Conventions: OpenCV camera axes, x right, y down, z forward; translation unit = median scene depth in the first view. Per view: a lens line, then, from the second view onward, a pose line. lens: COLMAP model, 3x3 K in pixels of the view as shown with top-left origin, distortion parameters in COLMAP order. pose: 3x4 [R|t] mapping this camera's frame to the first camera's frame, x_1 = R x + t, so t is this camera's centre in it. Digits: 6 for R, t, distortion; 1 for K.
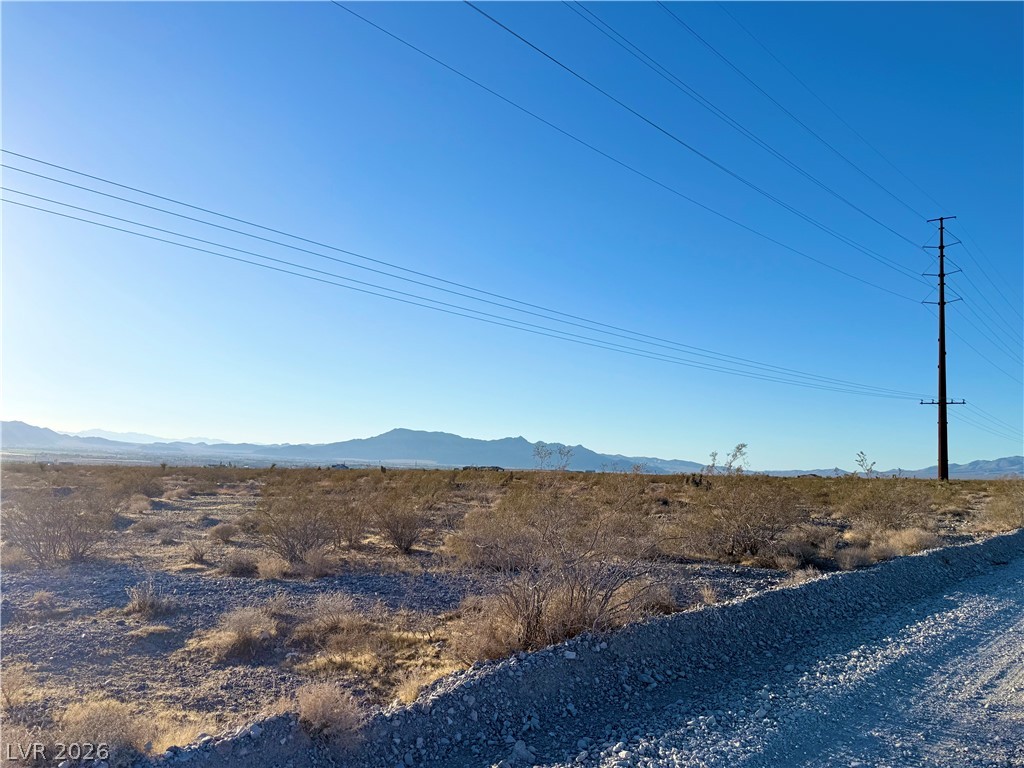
lens RADIAL K [[720.6, 0, 509.9], [0, 720.6, 375.3], [0, 0, 1]] dist [0.041460, -0.045029]
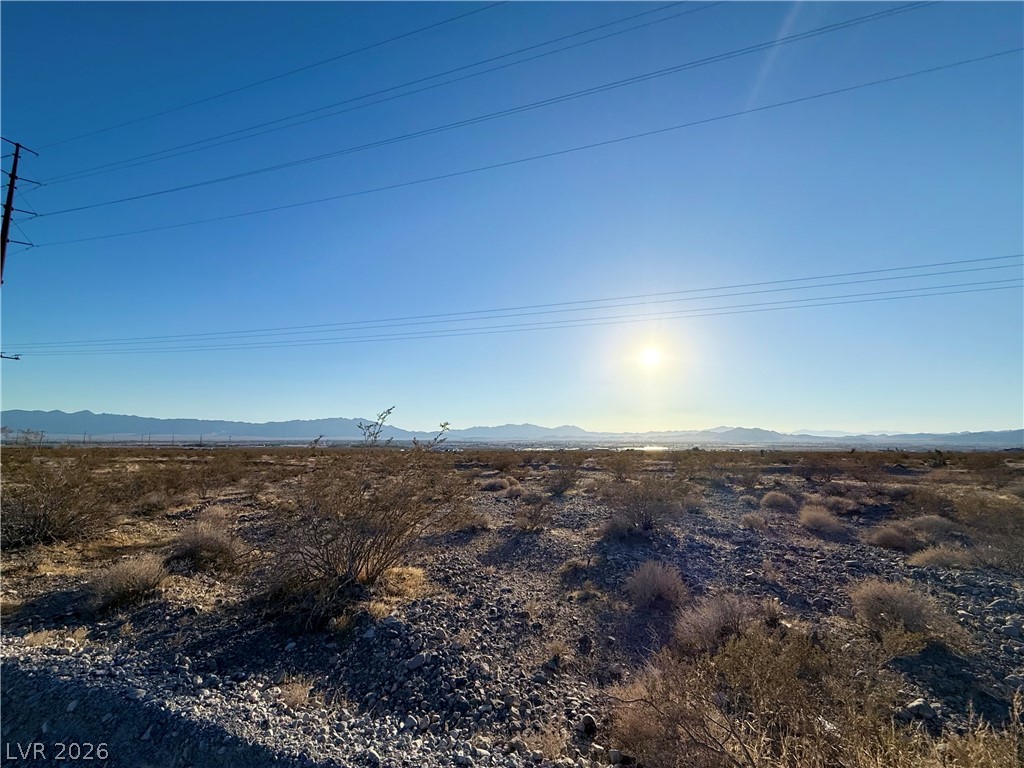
lens RADIAL K [[408.6, 0, 512.2], [0, 408.6, 378.8], [0, 0, 1]] dist [0.000272, 0.000319]
pose [[0.418549, -0.174956, -0.891183, 0.207981], [0.126282, 0.982948, -0.133662, 0.039704], [0.899372, -0.056597, 0.433506, 0.233193]]
